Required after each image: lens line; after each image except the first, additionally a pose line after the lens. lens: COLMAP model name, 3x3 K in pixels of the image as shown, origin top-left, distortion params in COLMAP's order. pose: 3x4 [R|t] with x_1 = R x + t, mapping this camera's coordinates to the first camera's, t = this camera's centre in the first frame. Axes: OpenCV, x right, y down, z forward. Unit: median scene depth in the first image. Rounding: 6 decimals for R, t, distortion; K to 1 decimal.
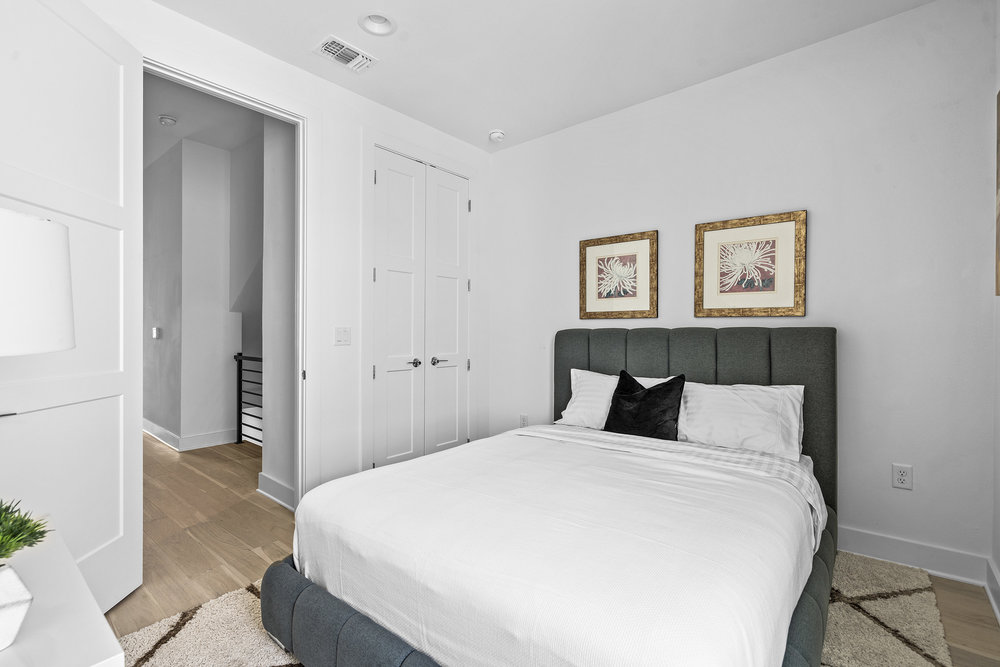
lens RADIAL K [[451.6, 0, 498.1], [0, 451.6, 333.2], [0, 0, 1]] dist [0.000415, 0.000172]
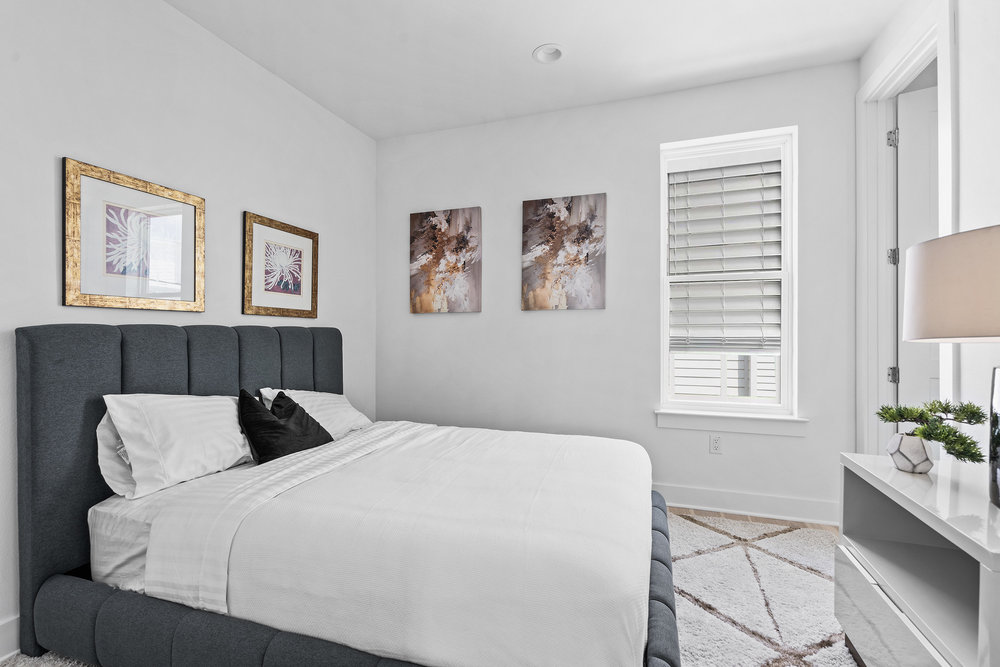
lens RADIAL K [[451.6, 0, 498.1], [0, 451.6, 333.2], [0, 0, 1]] dist [0.000415, 0.000172]
pose [[-0.360619, -0.004640, 0.932702, -0.600014], [0.001401, 0.999984, 0.005517, -0.002500], [-0.932712, 0.003297, -0.360607, 0.886902]]
